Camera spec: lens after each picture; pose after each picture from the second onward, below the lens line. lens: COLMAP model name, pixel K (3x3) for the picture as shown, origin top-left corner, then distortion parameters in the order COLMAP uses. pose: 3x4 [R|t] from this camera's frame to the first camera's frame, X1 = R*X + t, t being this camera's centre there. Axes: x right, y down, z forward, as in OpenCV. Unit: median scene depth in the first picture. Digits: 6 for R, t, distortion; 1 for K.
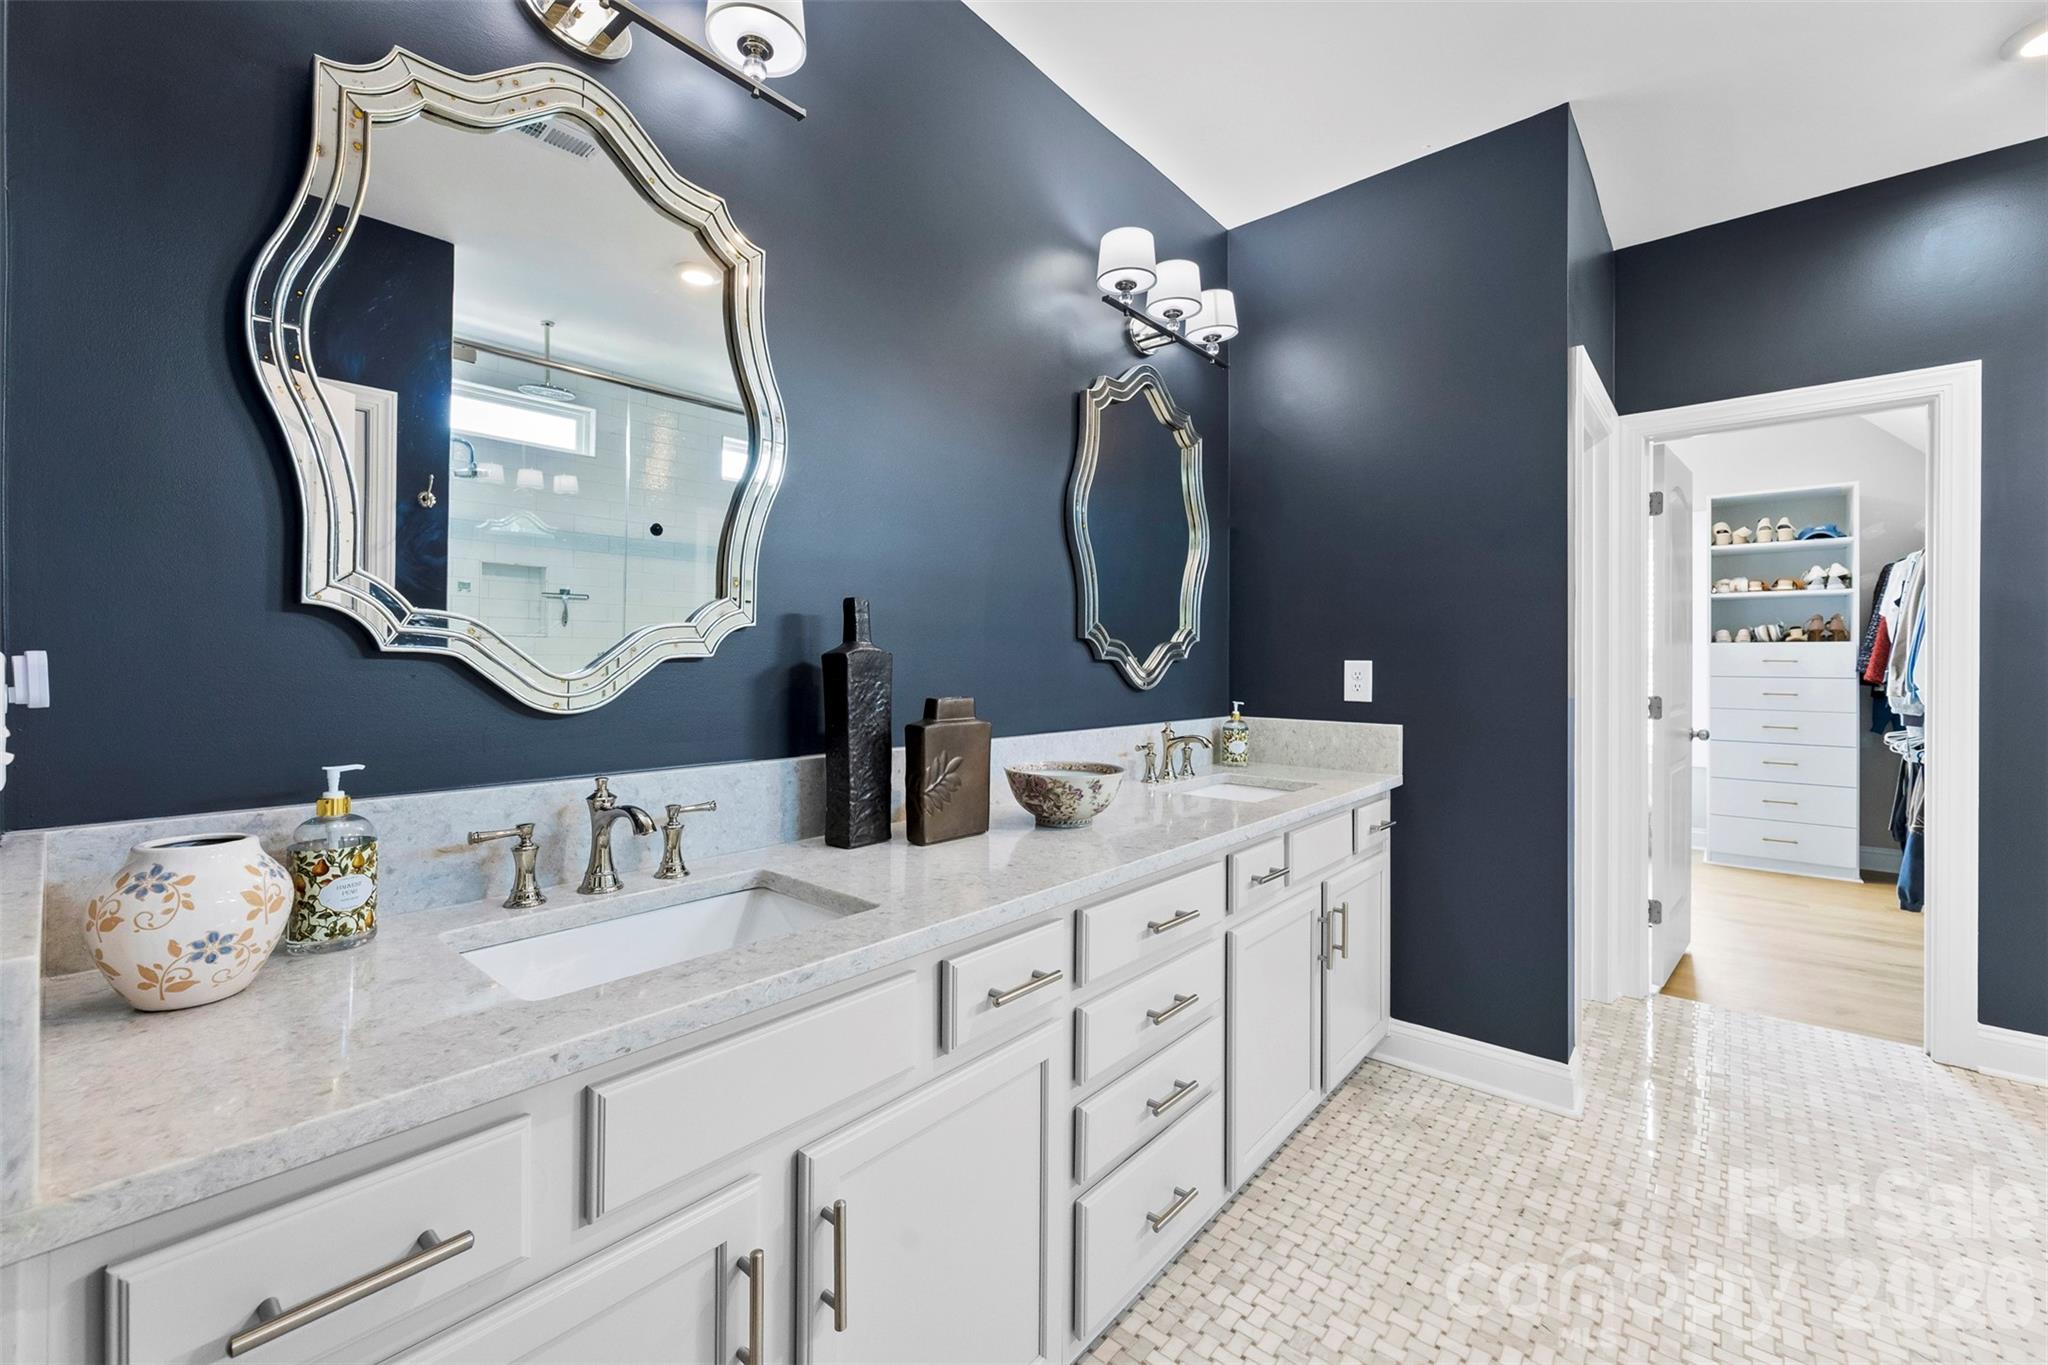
lens RADIAL K [[831.6, 0, 1015.0], [0, 831.6, 672.2], [0, 0, 1]] dist [-0.001052, -0.000065]
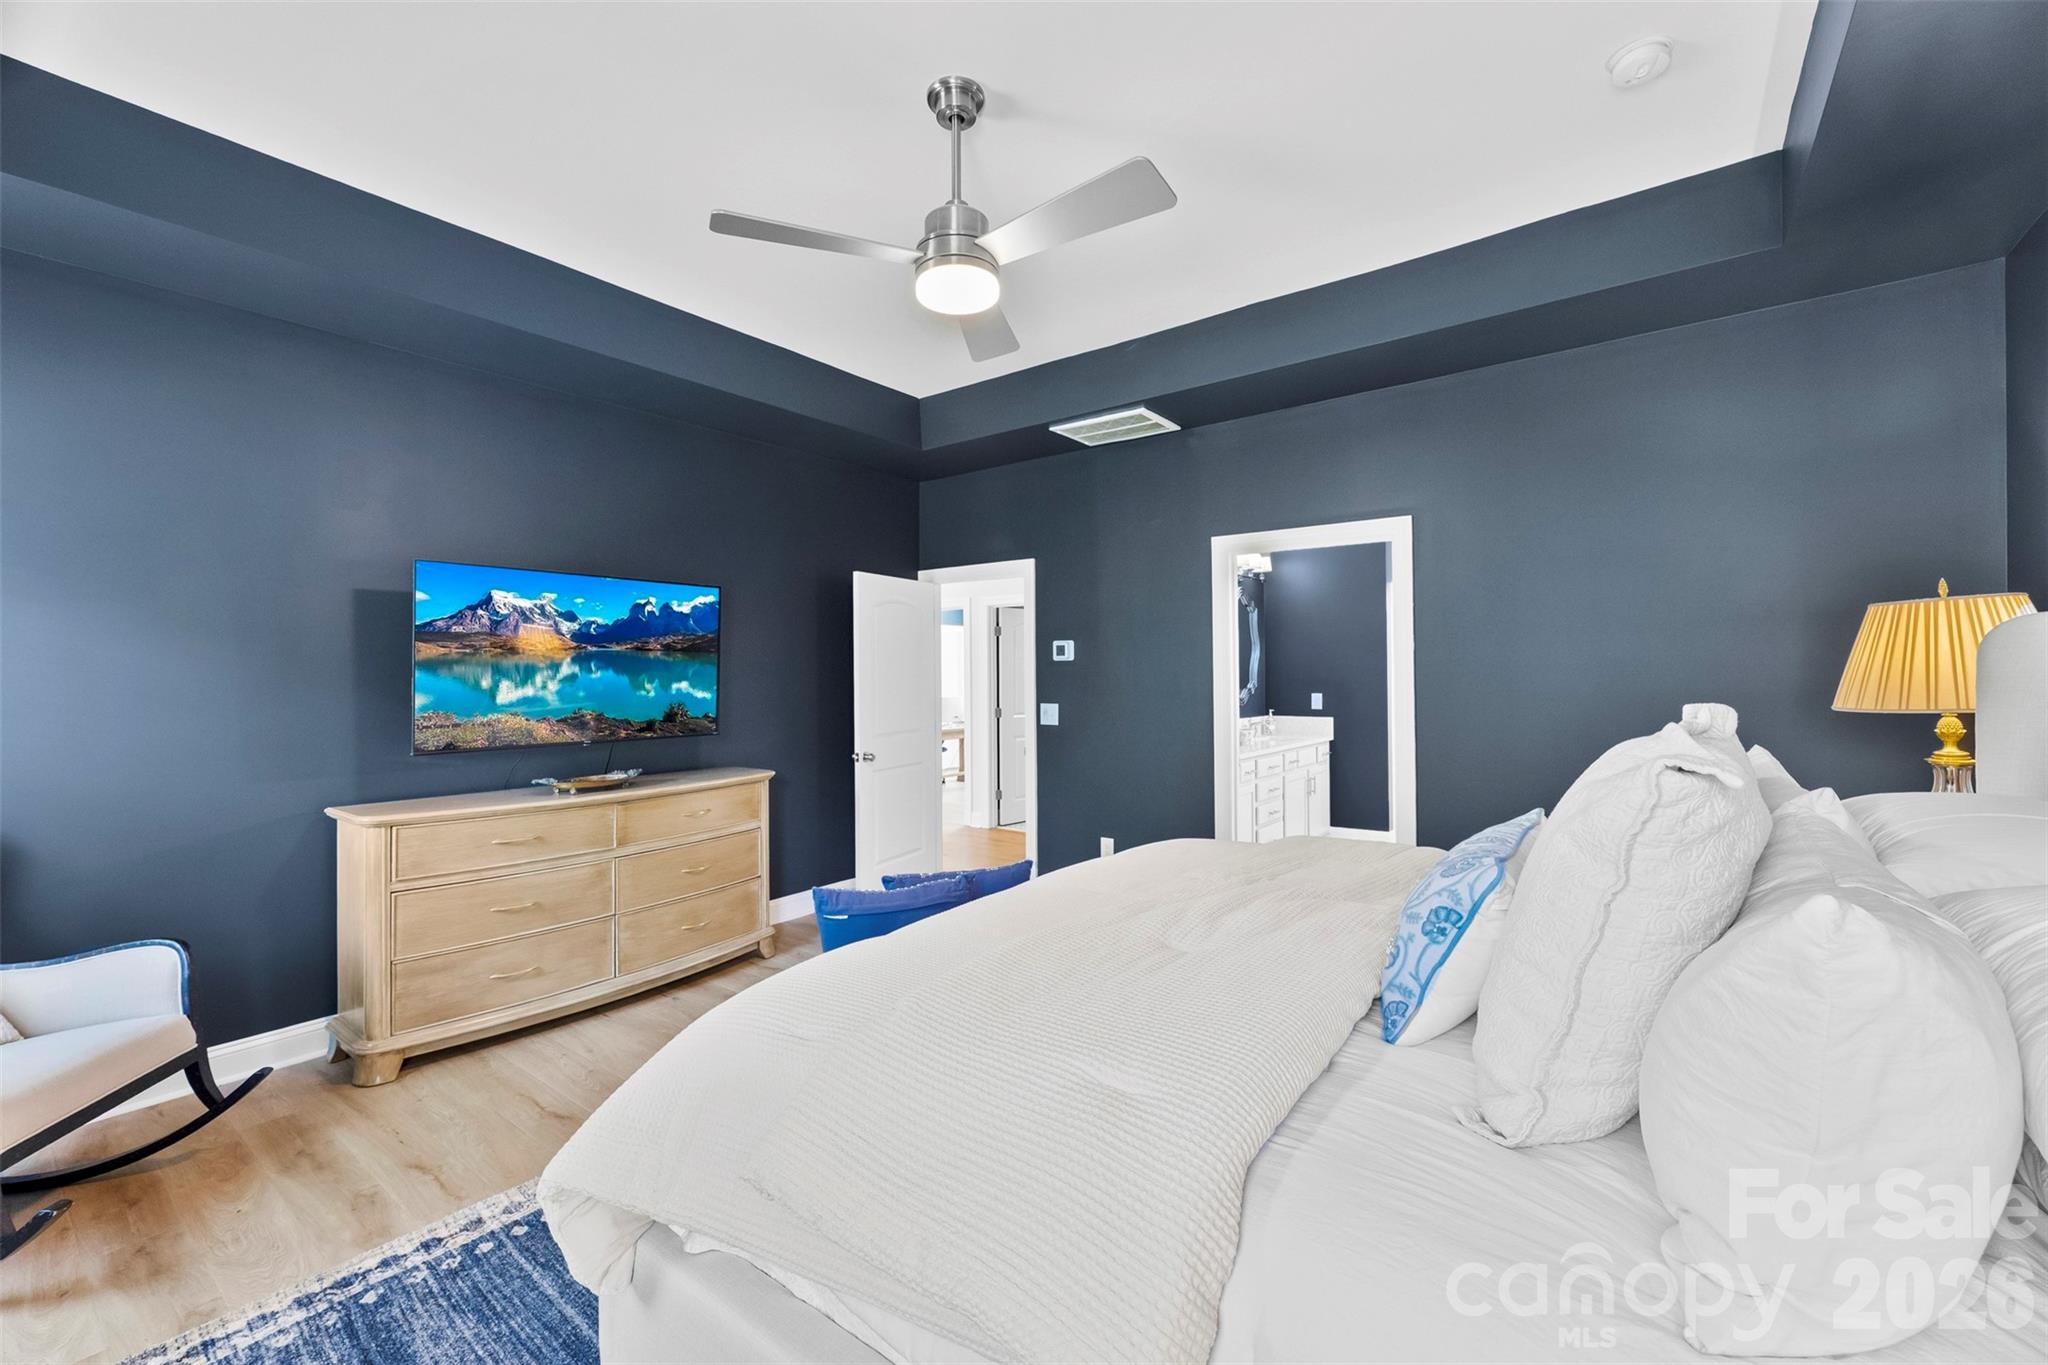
lens RADIAL K [[831.6, 0, 1015.0], [0, 831.6, 672.2], [0, 0, 1]] dist [-0.001052, -0.000065]
pose [[0.998363, -0.005192, 0.056967, -0.726820], [0.006113, 0.999853, -0.016000, -0.048104], [-0.056876, 0.016322, 0.998248, -1.654670]]
